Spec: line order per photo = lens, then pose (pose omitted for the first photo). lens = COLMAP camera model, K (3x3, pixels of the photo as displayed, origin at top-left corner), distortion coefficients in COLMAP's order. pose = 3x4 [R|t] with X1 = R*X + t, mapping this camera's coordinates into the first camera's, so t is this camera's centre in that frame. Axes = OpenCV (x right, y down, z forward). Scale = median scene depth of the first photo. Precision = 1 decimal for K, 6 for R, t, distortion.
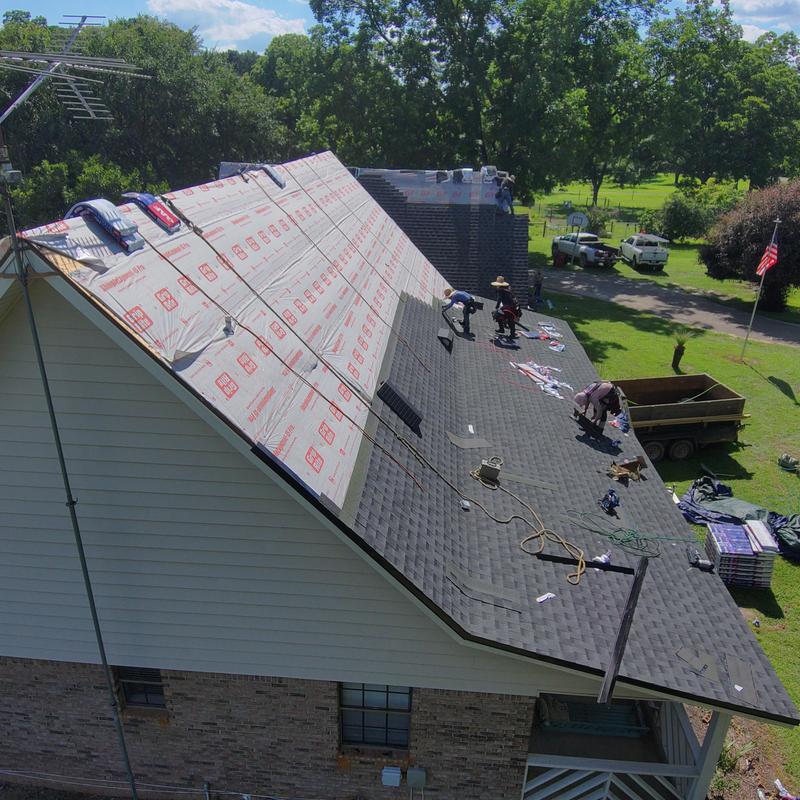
lens RADIAL K [[619.2, 0, 402.7], [0, 619.2, 398.5], [0, 0, 1]] dist [0.111714, -0.149778]
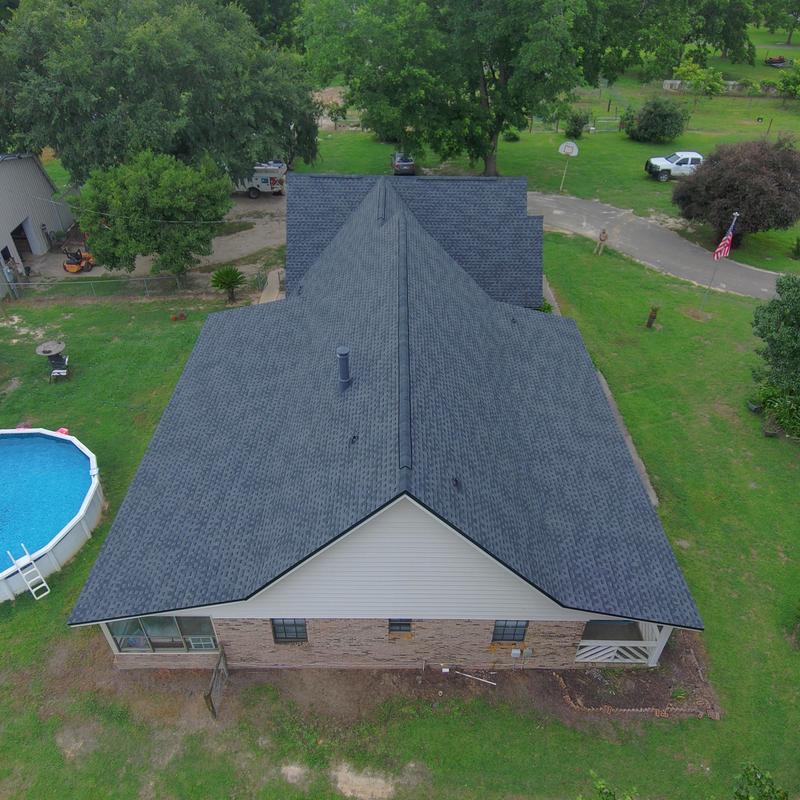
lens RADIAL K [[619.2, 0, 402.7], [0, 619.2, 398.5], [0, 0, 1]] dist [0.111714, -0.149778]
pose [[0.997429, -0.049112, 0.052193, -0.475699], [0.034135, 0.965924, 0.256567, -0.806600], [-0.063015, -0.254126, 0.965116, -0.825130]]
